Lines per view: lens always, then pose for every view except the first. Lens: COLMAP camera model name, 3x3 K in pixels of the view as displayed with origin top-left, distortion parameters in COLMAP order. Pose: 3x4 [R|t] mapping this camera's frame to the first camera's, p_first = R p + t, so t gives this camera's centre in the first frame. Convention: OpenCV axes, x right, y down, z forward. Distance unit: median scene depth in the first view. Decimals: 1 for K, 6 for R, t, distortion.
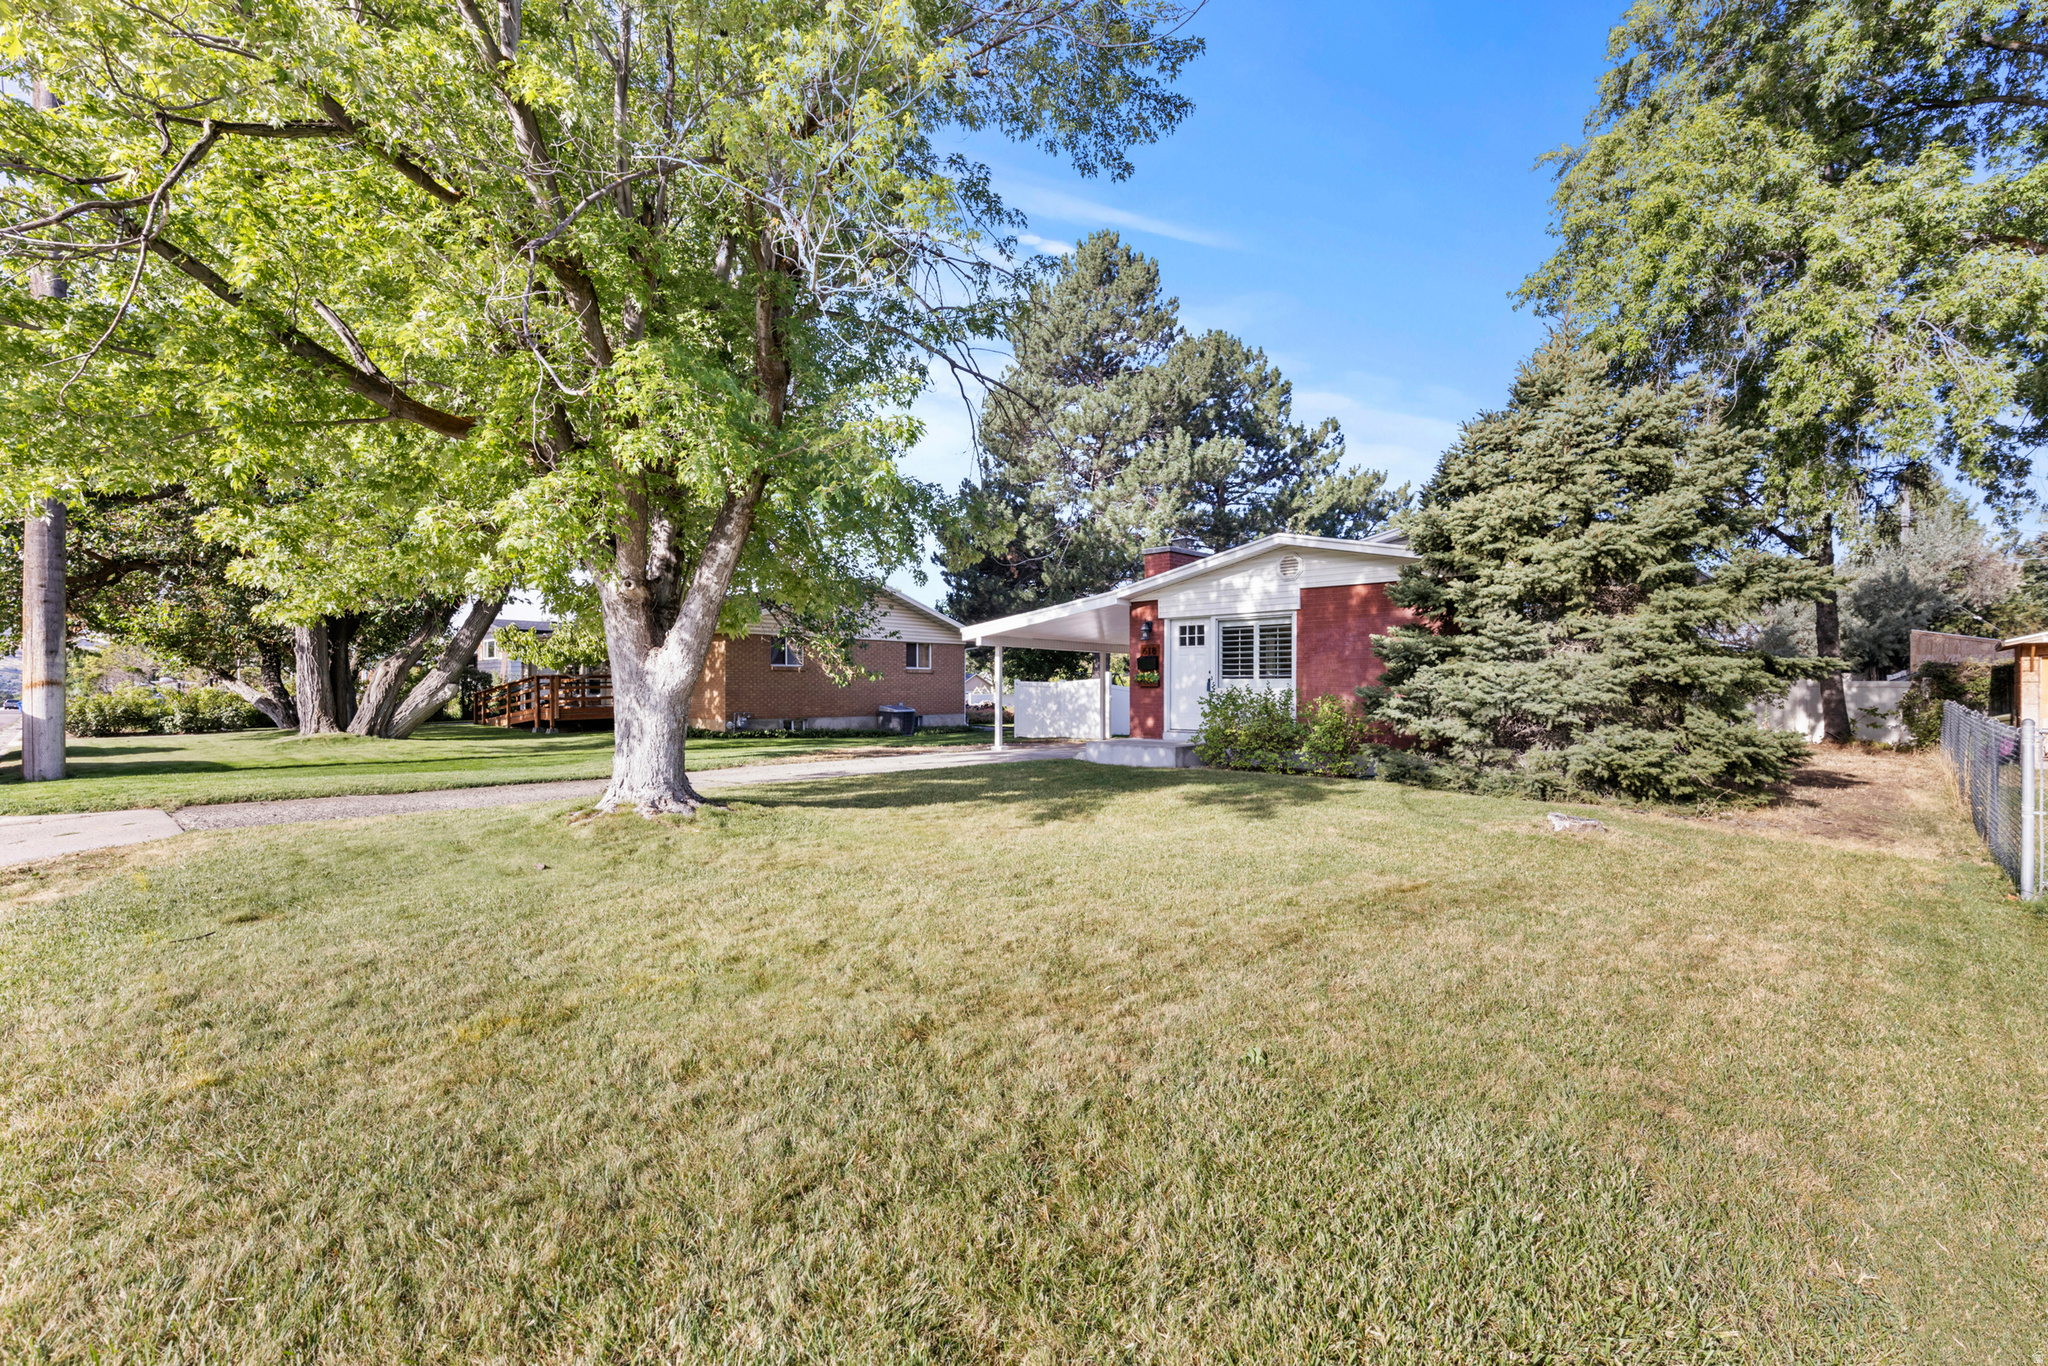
lens RADIAL K [[923.2, 0, 1015.0], [0, 923.2, 687.4], [0, 0, 1]] dist [0.002268, 0.000327]
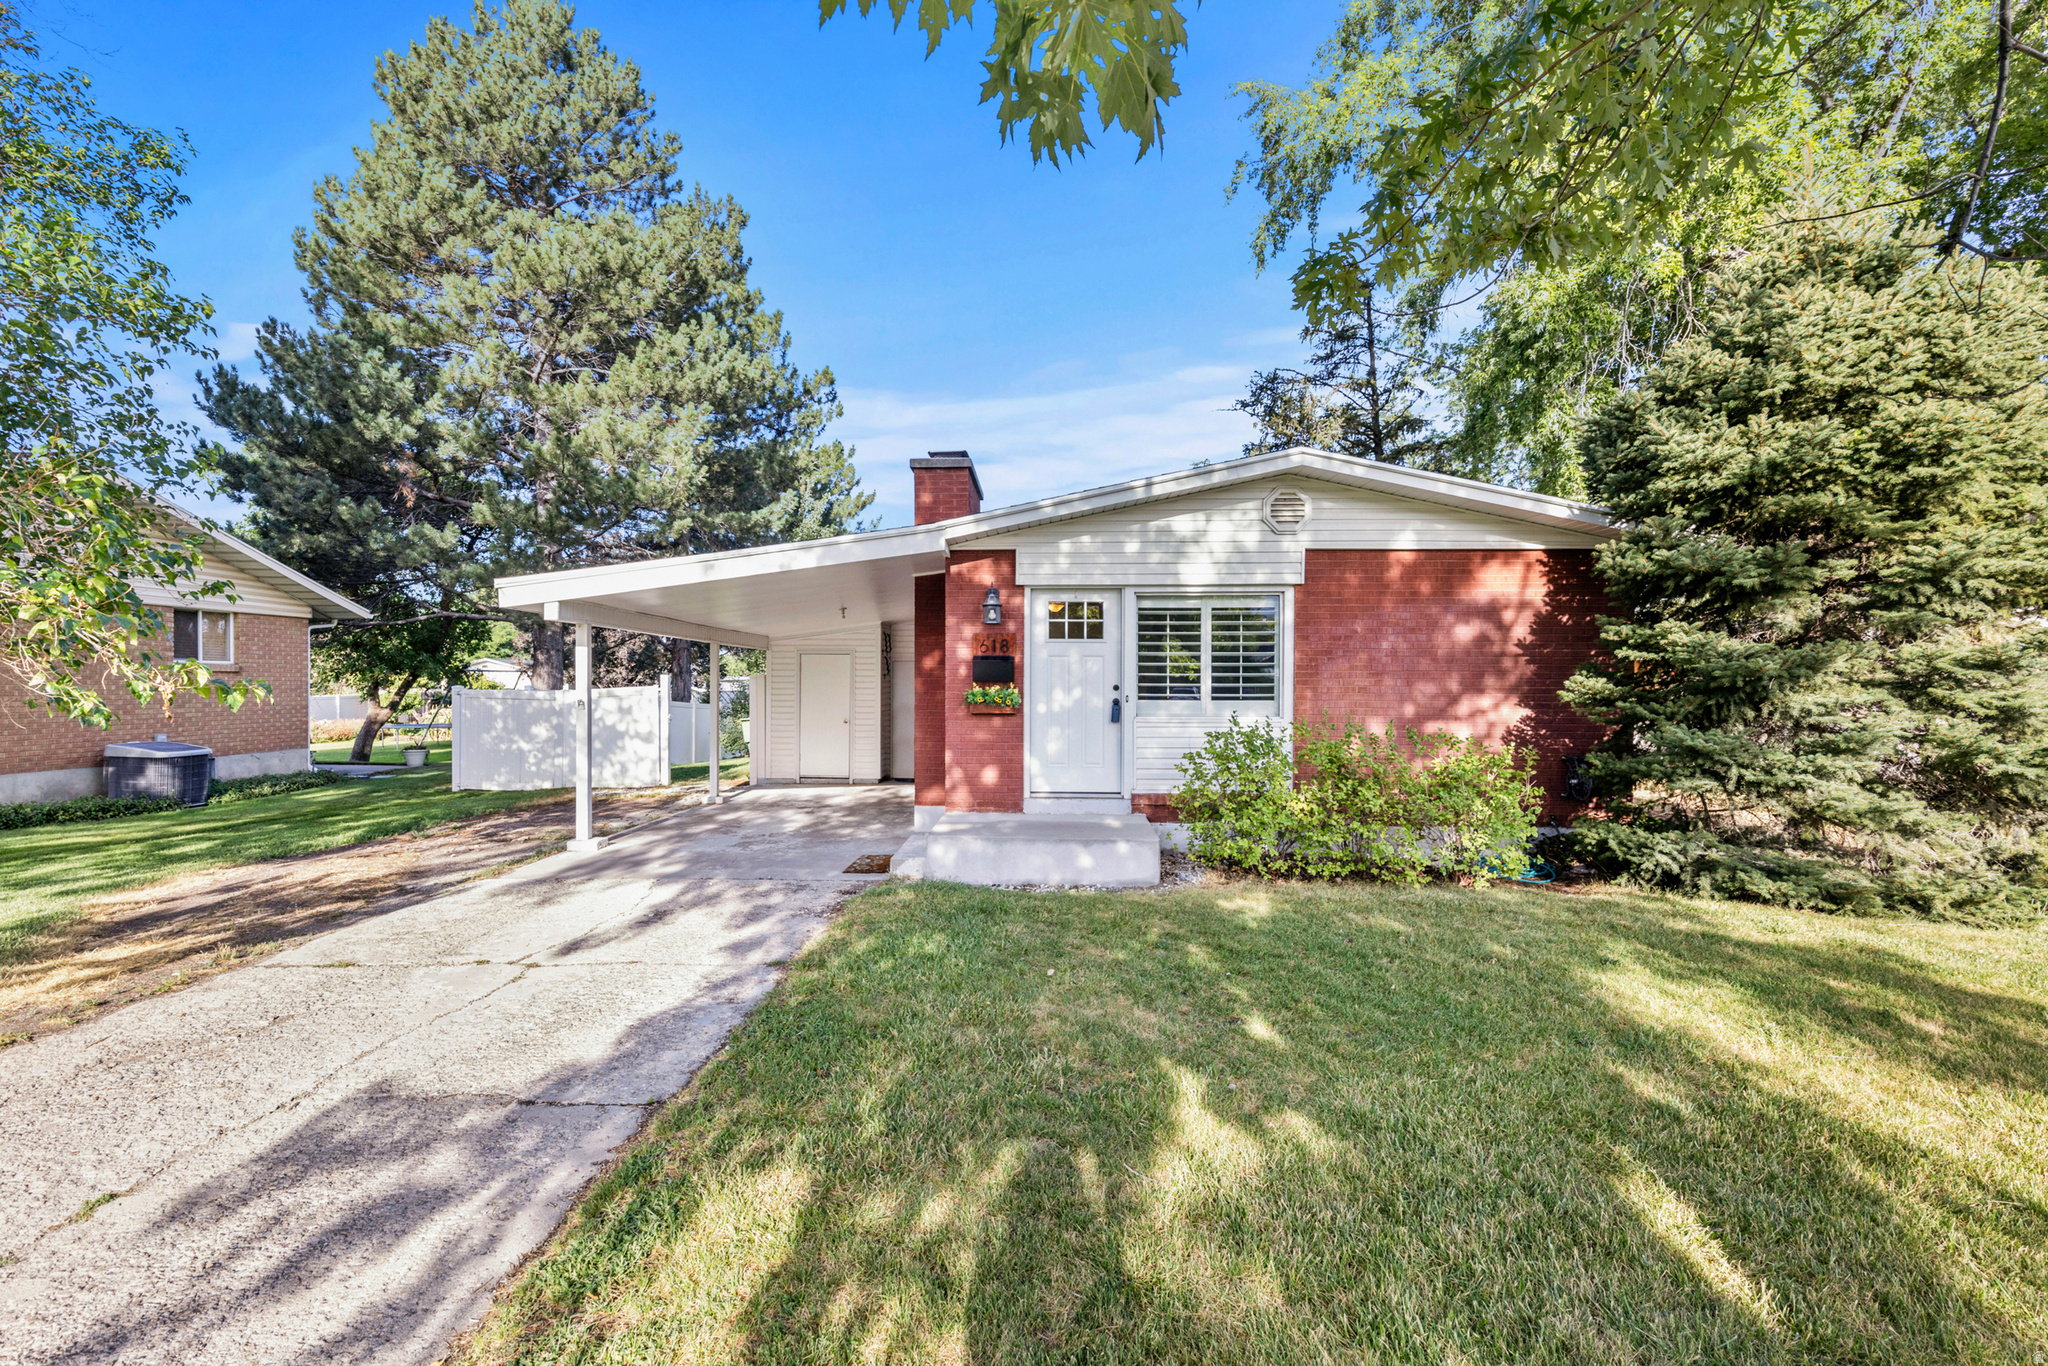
lens RADIAL K [[920.3, 0, 1024.0], [0, 920.3, 683.0], [0, 0, 1]] dist [0.015648, -0.000078]
pose [[0.748572, 0.001621, 0.663052, -0.187843], [-0.002486, 0.999997, 0.000363, -0.019598], [-0.663049, -0.001920, 0.748573, 0.614189]]
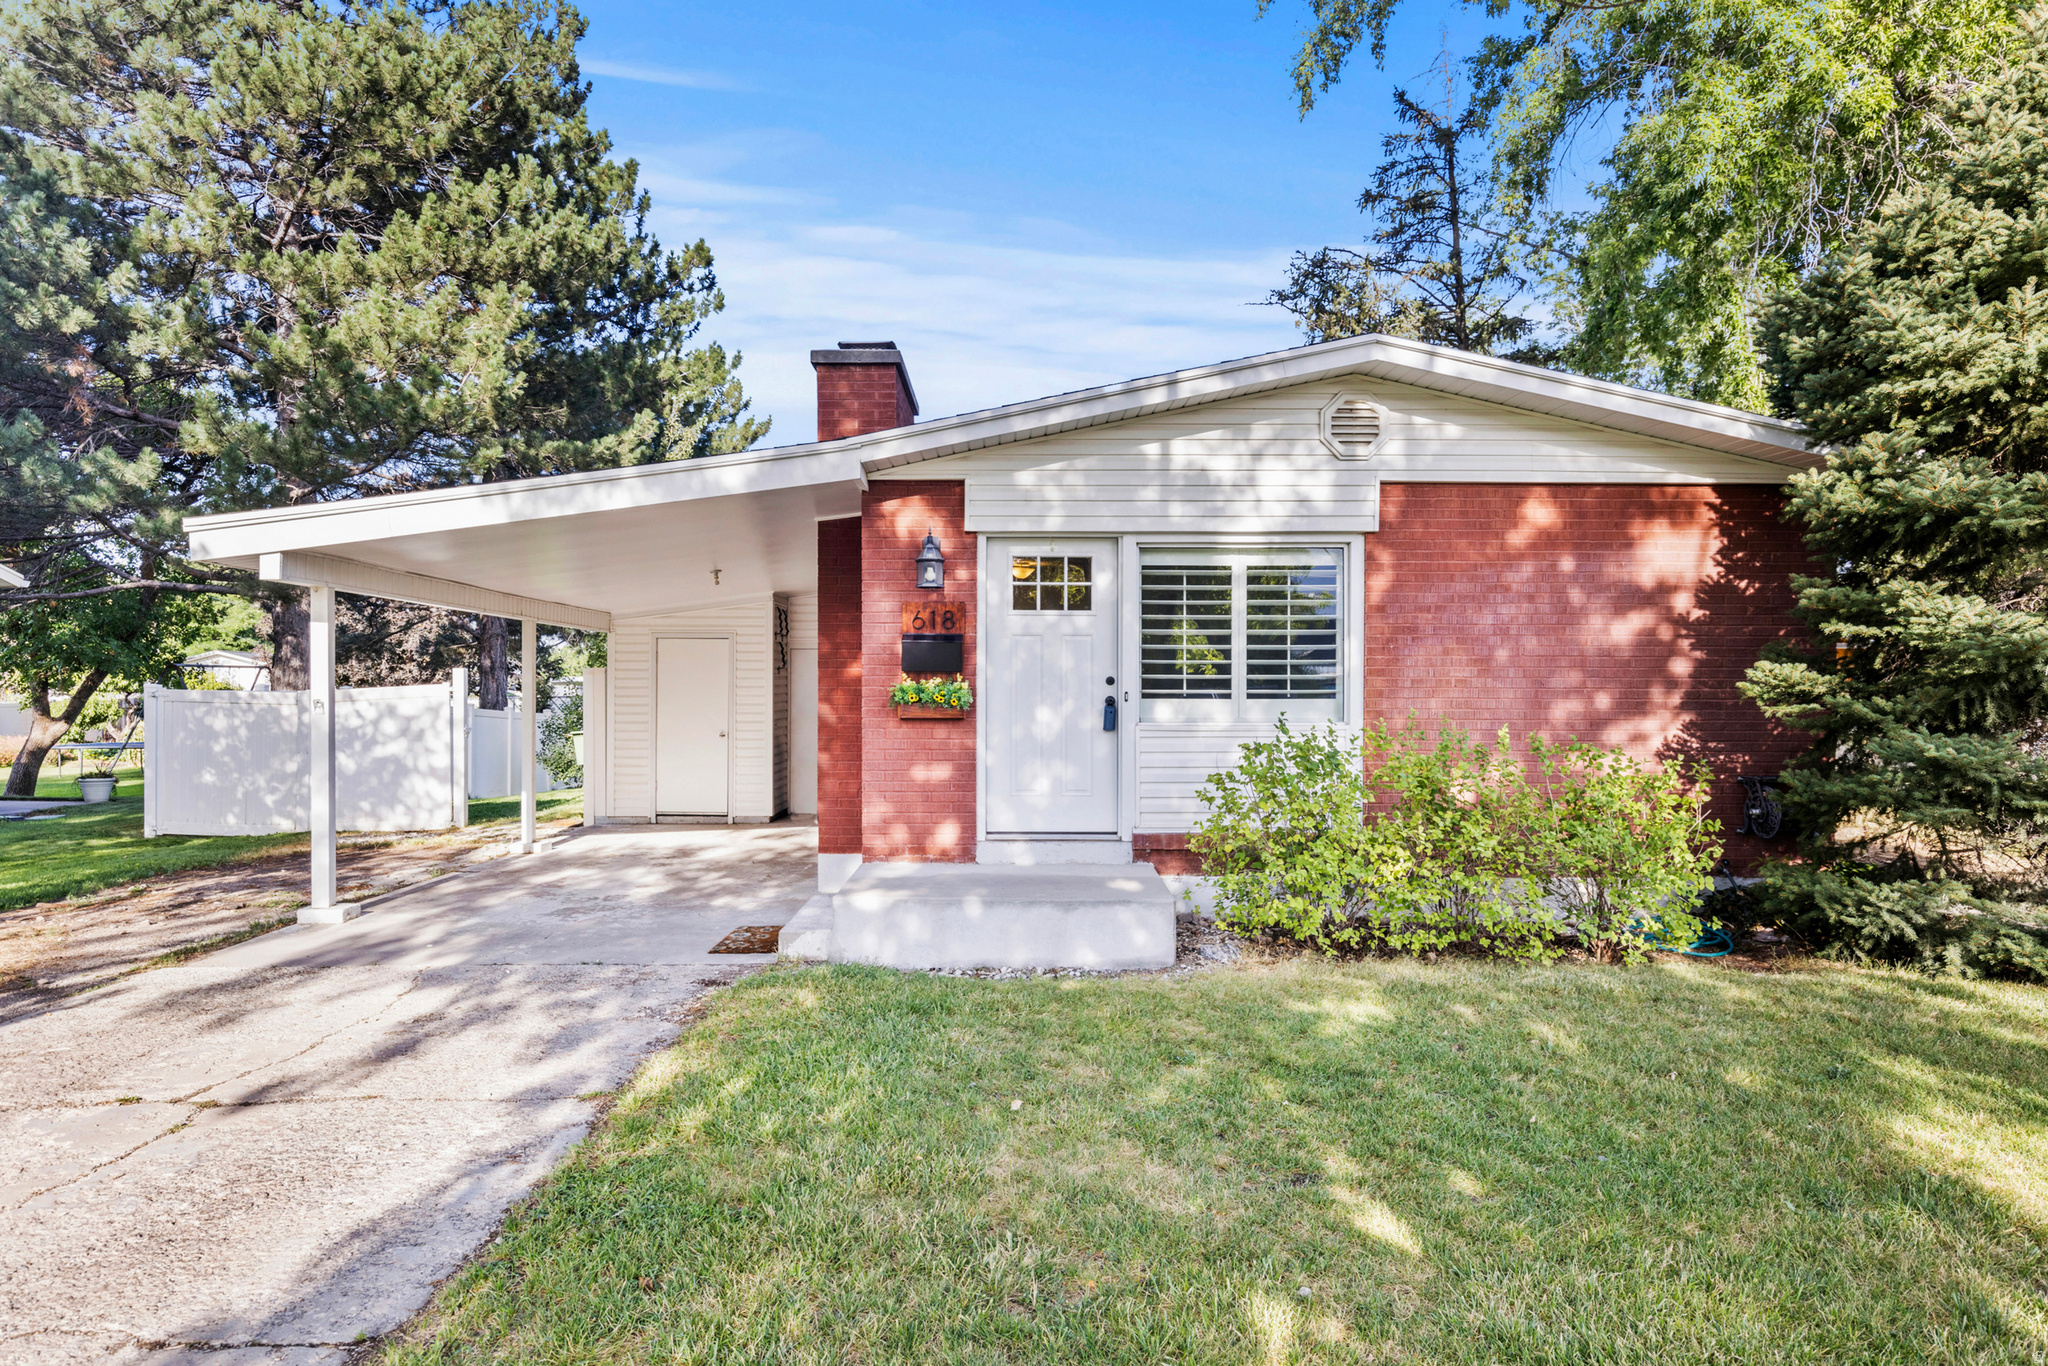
lens RADIAL K [[1258.0, 0, 1034.9], [0, 1258.0, 686.2], [0, 0, 1]] dist [0.007010, 0.004798]
pose [[0.718391, 0.000897, 0.695639, -0.166527], [-0.001272, 0.999999, 0.000025, -0.014568], [-0.695638, -0.000902, 0.718392, 0.637054]]
